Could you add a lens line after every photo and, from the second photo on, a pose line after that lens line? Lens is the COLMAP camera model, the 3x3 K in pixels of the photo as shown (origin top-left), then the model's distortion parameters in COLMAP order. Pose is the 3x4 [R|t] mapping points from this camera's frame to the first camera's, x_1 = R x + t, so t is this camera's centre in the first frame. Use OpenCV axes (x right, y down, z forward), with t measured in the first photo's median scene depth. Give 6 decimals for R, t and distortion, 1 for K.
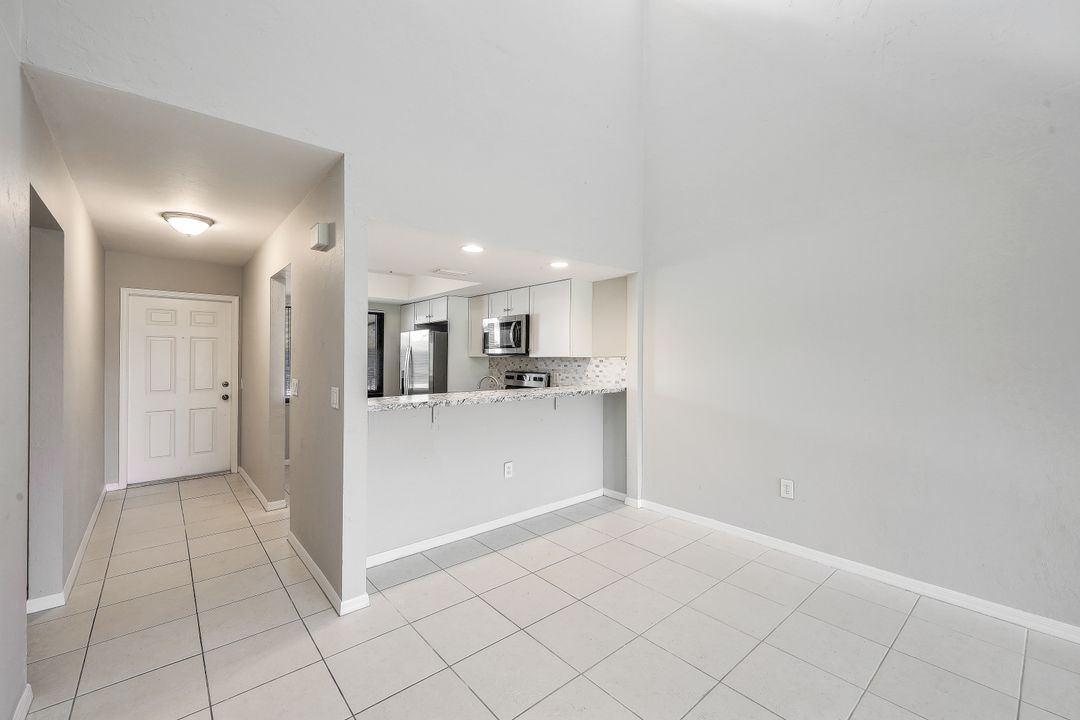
lens RADIAL K [[445.2, 0, 541.5], [0, 445.2, 353.7], [0, 0, 1]] dist [0.001891, 0.000131]
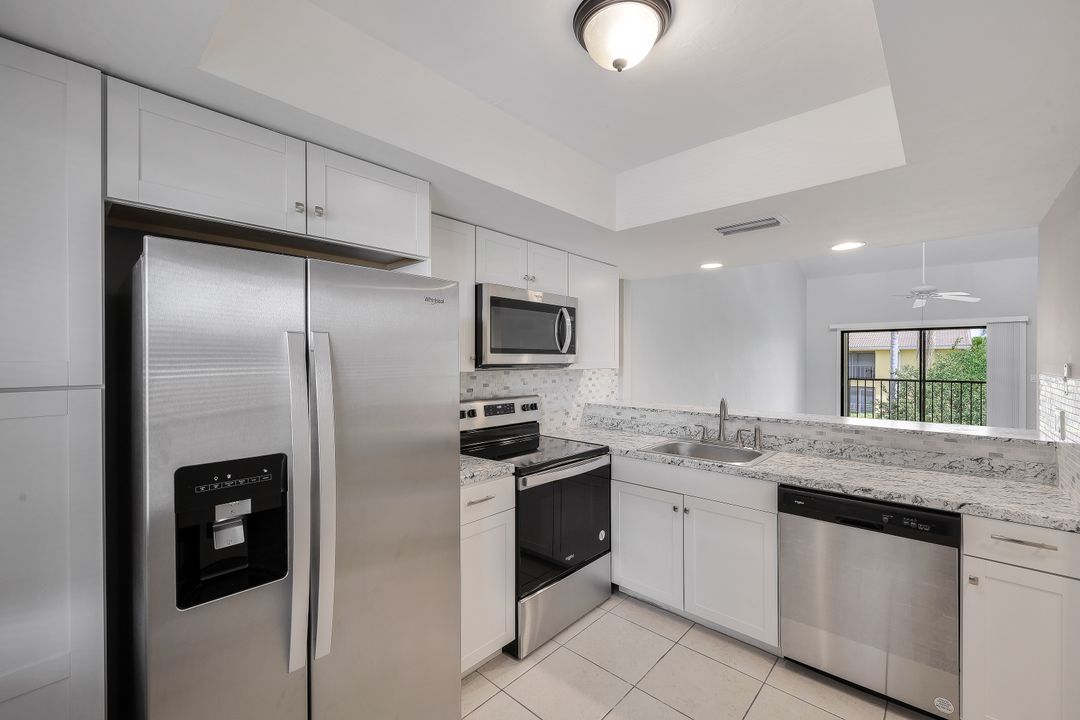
lens RADIAL K [[445.2, 0, 530.0], [0, 445.2, 359.9], [0, 0, 1]] dist [0.001891, 0.000131]
pose [[-0.117525, 0.002569, 0.993067, -0.600410], [-0.005952, 0.999977, -0.003291, -0.003255], [-0.993052, -0.006298, -0.117507, 1.084590]]
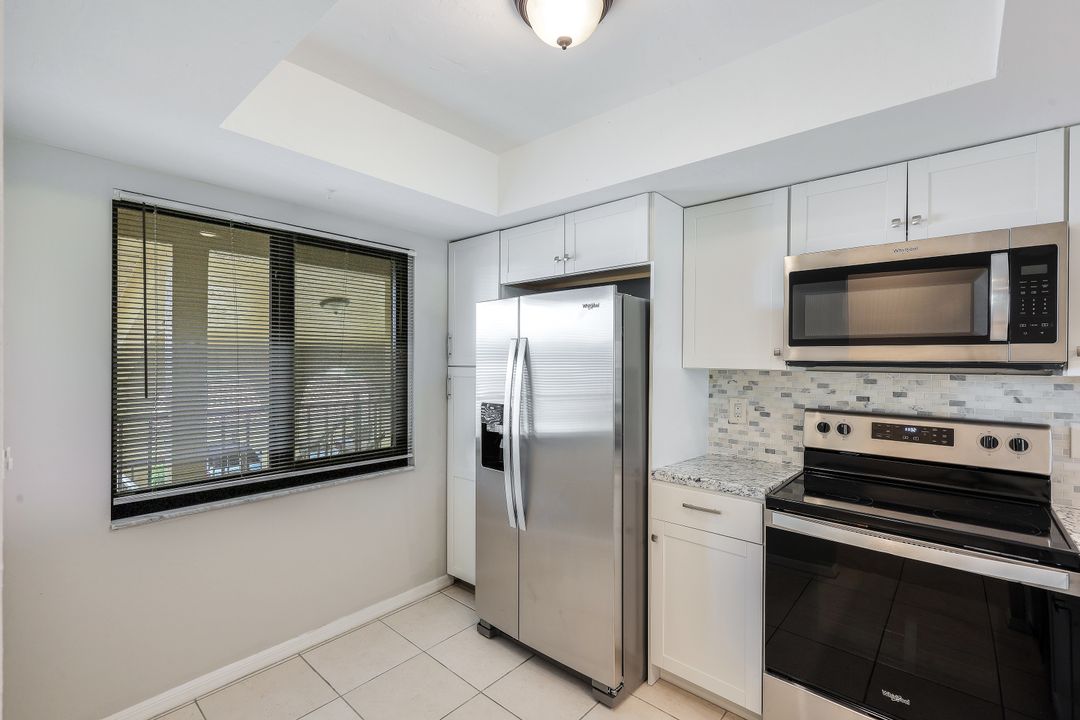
lens RADIAL K [[472.9, 0, 537.4], [0, 472.9, 359.6], [0, 0, 1]] dist [-0.009937, 0.000442]
pose [[0.989667, 0.009295, 0.143082, -0.392139], [-0.010157, 0.999934, 0.005296, -0.001050], [-0.143024, -0.006695, 0.989697, 0.727659]]
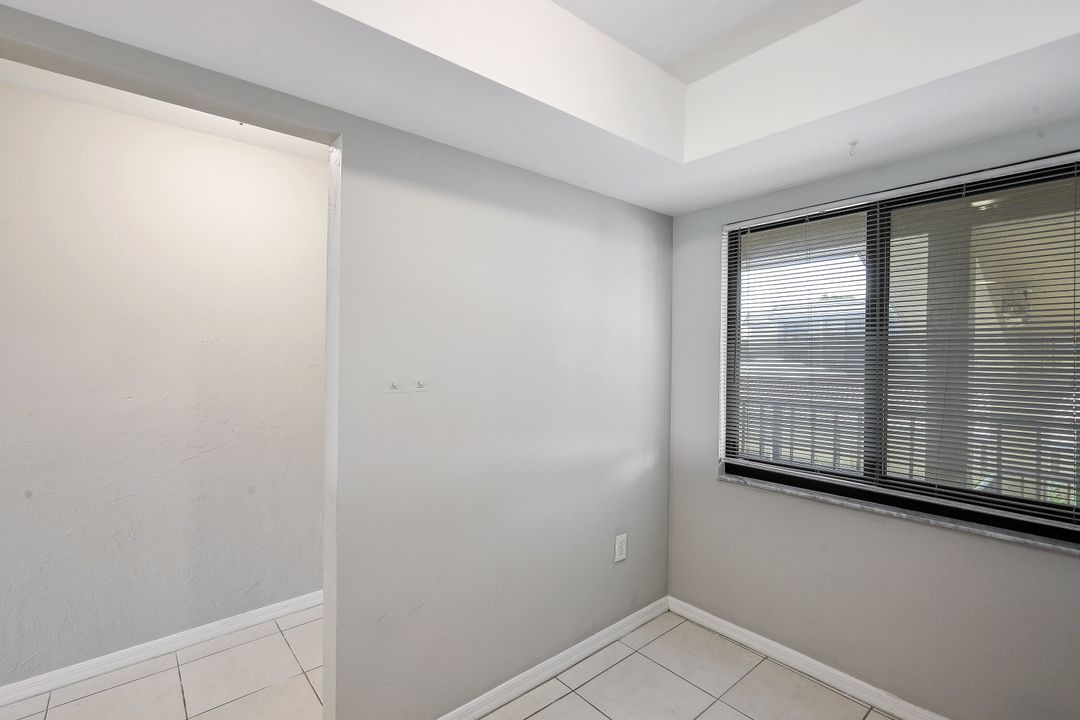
lens RADIAL K [[485.3, 0, 541.9], [0, 485.3, 357.6], [0, 0, 1]] dist [0.004029, 0.000237]
pose [[-0.005522, 0.011357, -0.999920, -0.166009], [-0.000279, 0.999935, 0.011358, 0.003197], [0.999985, 0.000341, -0.005518, 0.942966]]
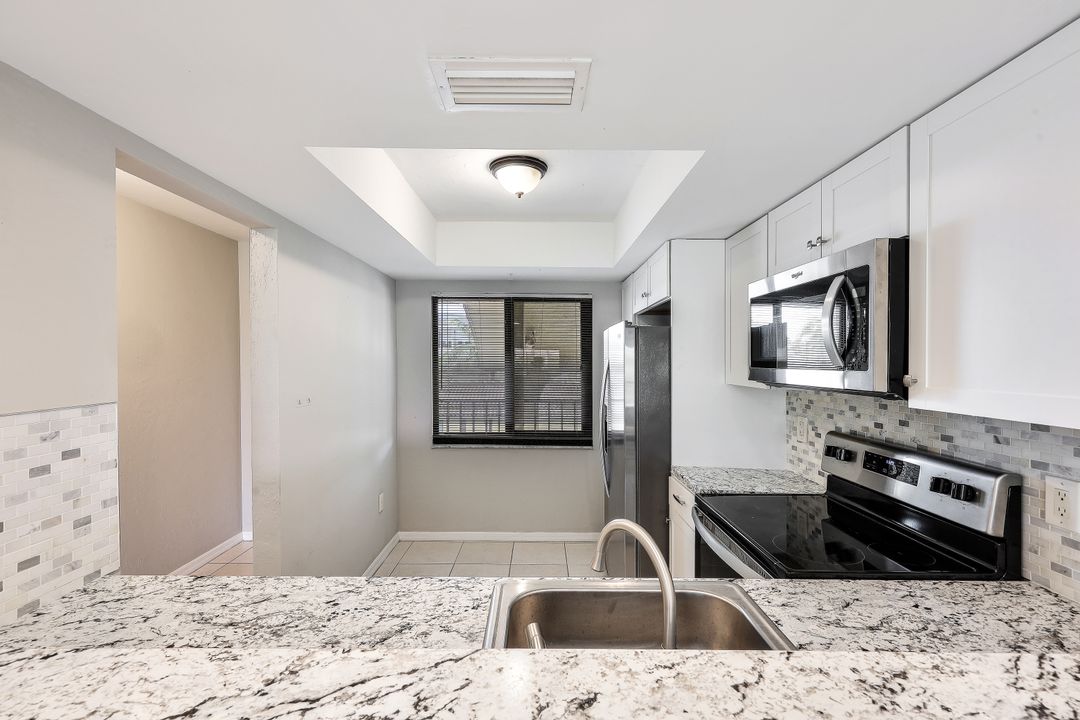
lens RADIAL K [[472.3, 0, 534.1], [0, 472.3, 354.8], [0, 0, 1]] dist [0.003124, -0.000534]
pose [[0.746922, -0.001364, -0.664910, -0.007815], [-0.004626, 0.999963, -0.007248, -0.018413], [0.664895, 0.008490, 0.746888, 0.641012]]
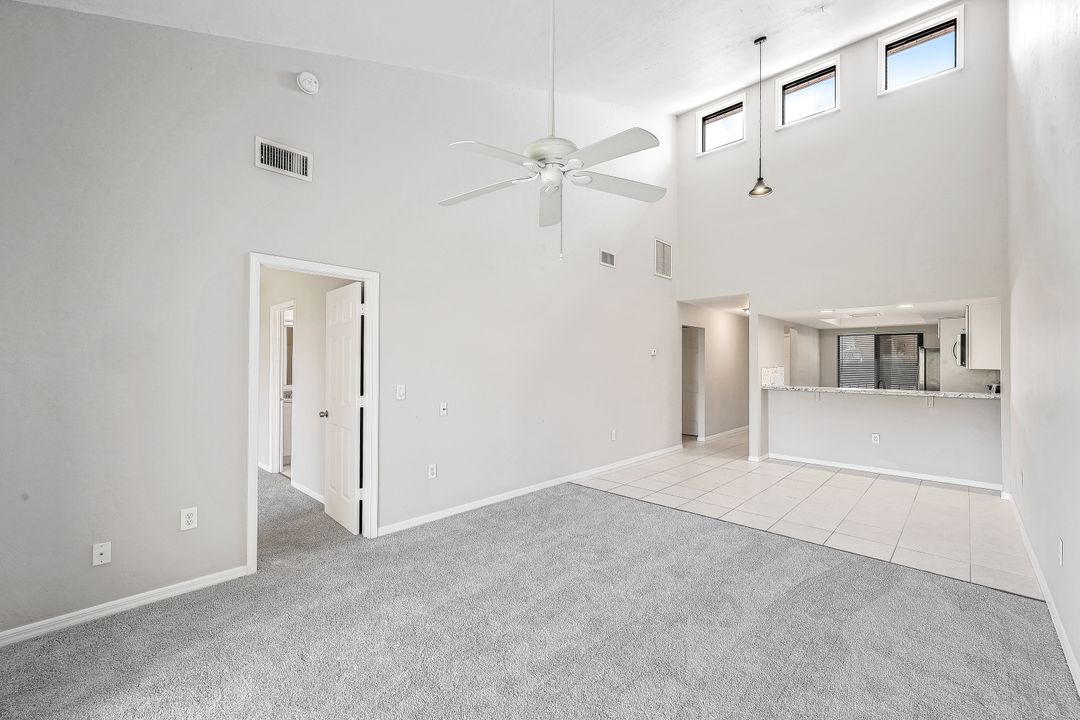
lens RADIAL K [[445.2, 0, 547.9], [0, 445.2, 359.6], [0, 0, 1]] dist [0.001891, 0.000131]
pose [[0.108955, -0.006090, -0.994028, 1.011240], [-0.002886, 0.999975, -0.006442, -0.006794], [0.994042, 0.003571, 0.108935, -0.250605]]
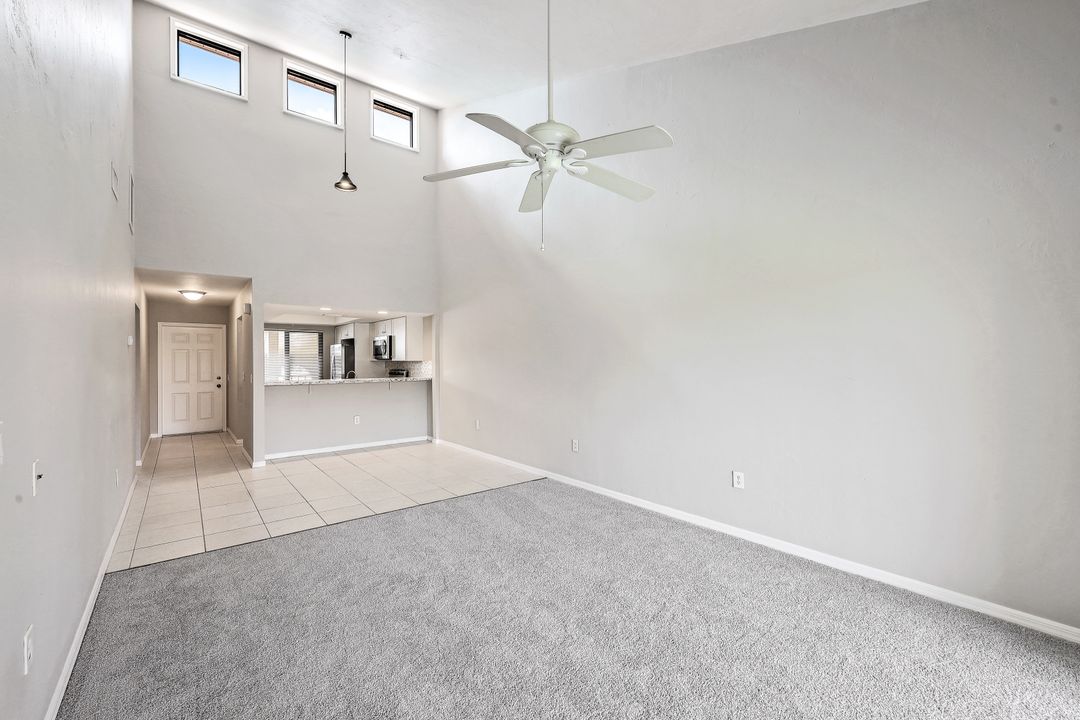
lens RADIAL K [[445.2, 0, 536.5], [0, 445.2, 360.4], [0, 0, 1]] dist [0.001891, 0.000131]
pose [[0.999343, -0.003601, -0.036074, 0.557780], [0.003893, 0.999960, 0.008036, -0.005402], [0.036044, -0.008171, 0.999317, -0.642085]]
